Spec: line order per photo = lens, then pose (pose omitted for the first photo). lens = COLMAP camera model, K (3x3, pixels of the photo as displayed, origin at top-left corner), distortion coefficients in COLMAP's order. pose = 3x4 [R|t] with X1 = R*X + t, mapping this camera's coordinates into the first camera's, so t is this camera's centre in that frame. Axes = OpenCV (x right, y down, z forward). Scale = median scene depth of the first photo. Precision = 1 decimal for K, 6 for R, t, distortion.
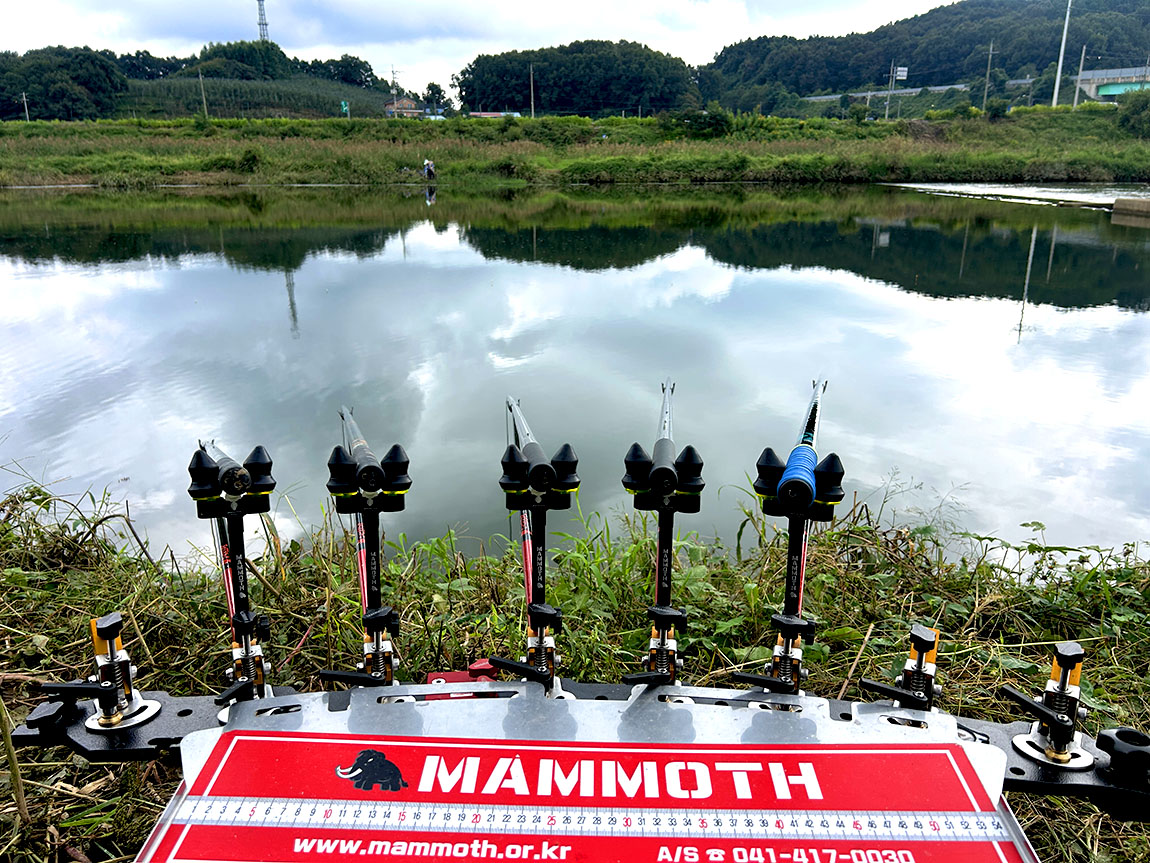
lens RADIAL K [[855.6, 0, 568.7], [0, 855.6, 442.5], [0, 0, 1]] dist [0.047503, -0.058816]
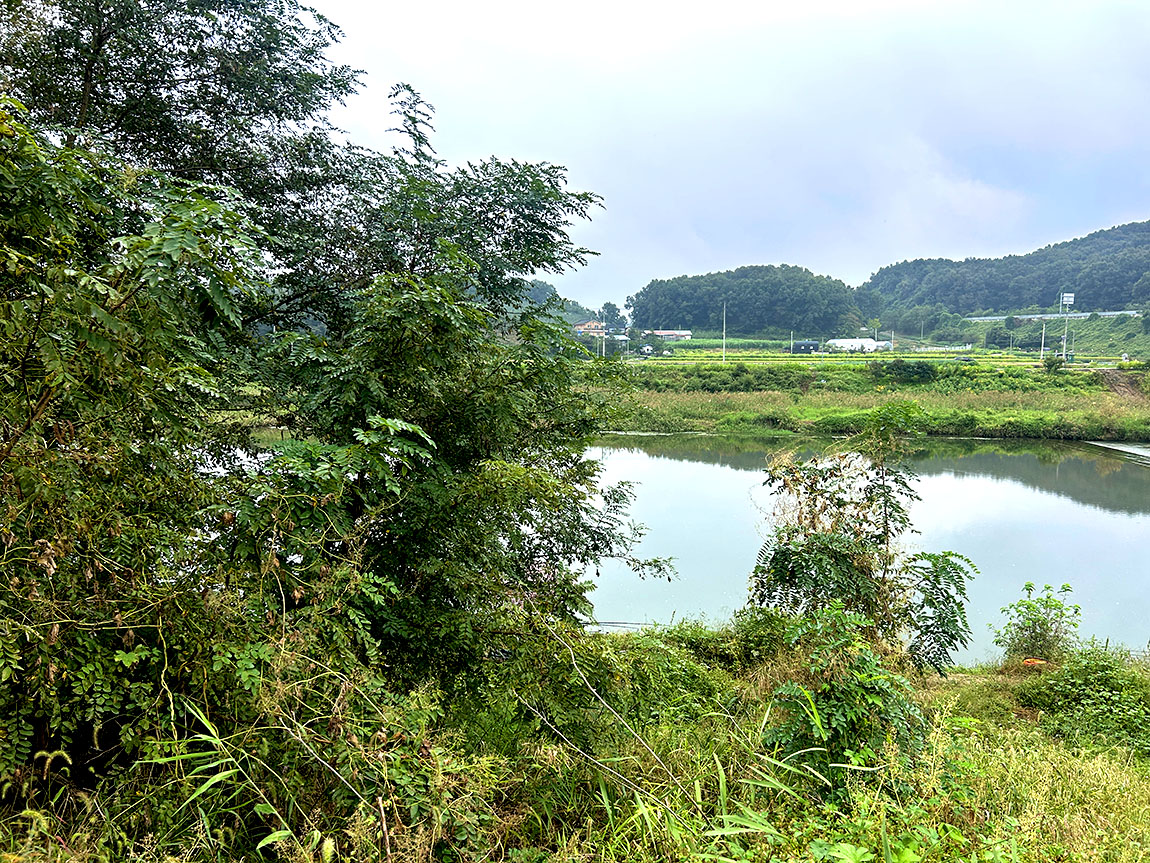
lens RADIAL K [[855.6, 0, 567.2], [0, 855.6, 445.4], [0, 0, 1]] dist [0.047503, -0.058816]
pose [[0.986305, 0.027300, -0.162659, -0.142862], [-0.061672, 0.975713, -0.210194, 0.001681], [0.152970, 0.217347, 0.964033, -0.225831]]
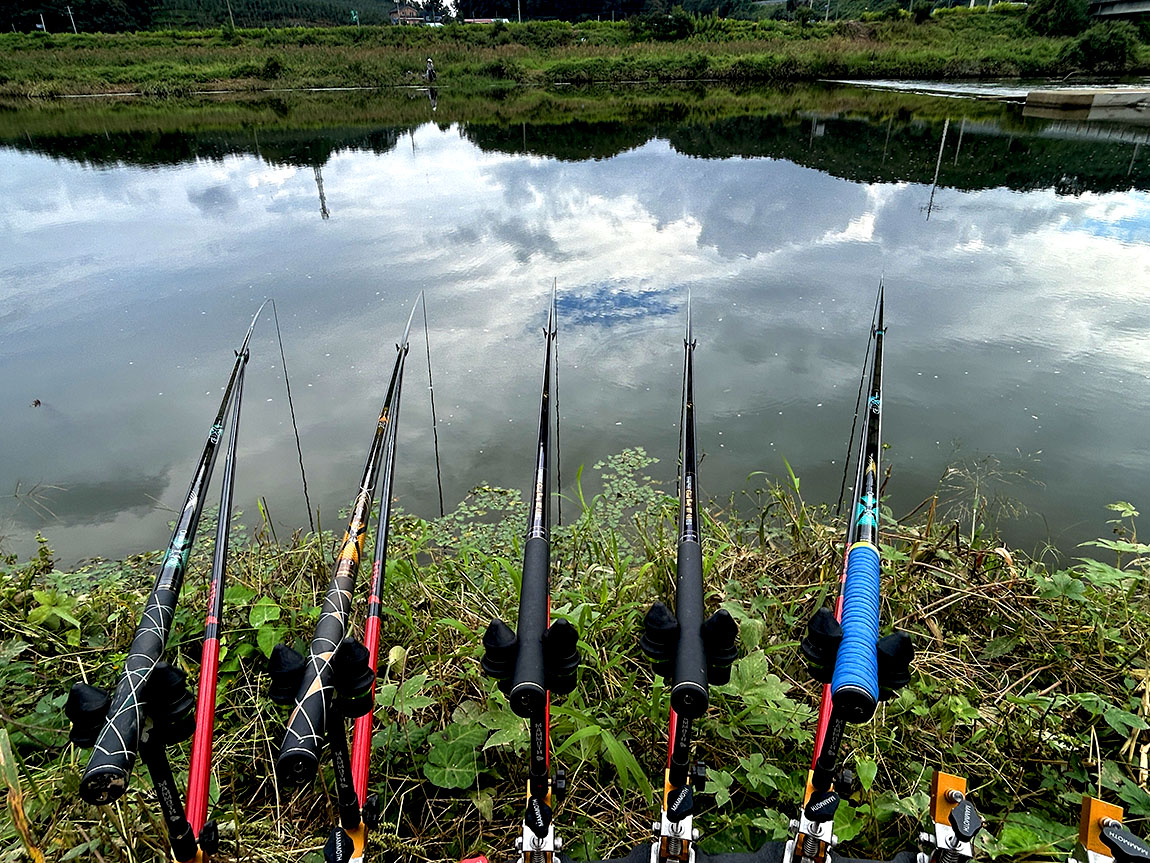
lens RADIAL K [[694.6, 0, 571.4], [0, 694.6, 426.5], [0, 0, 1]] dist [-0.015134, 0.008563]
pose [[0.999606, -0.023166, 0.015878, -0.000011], [0.020192, 0.985755, 0.166971, -0.003348], [-0.019520, -0.166584, 0.985834, 0.011728]]
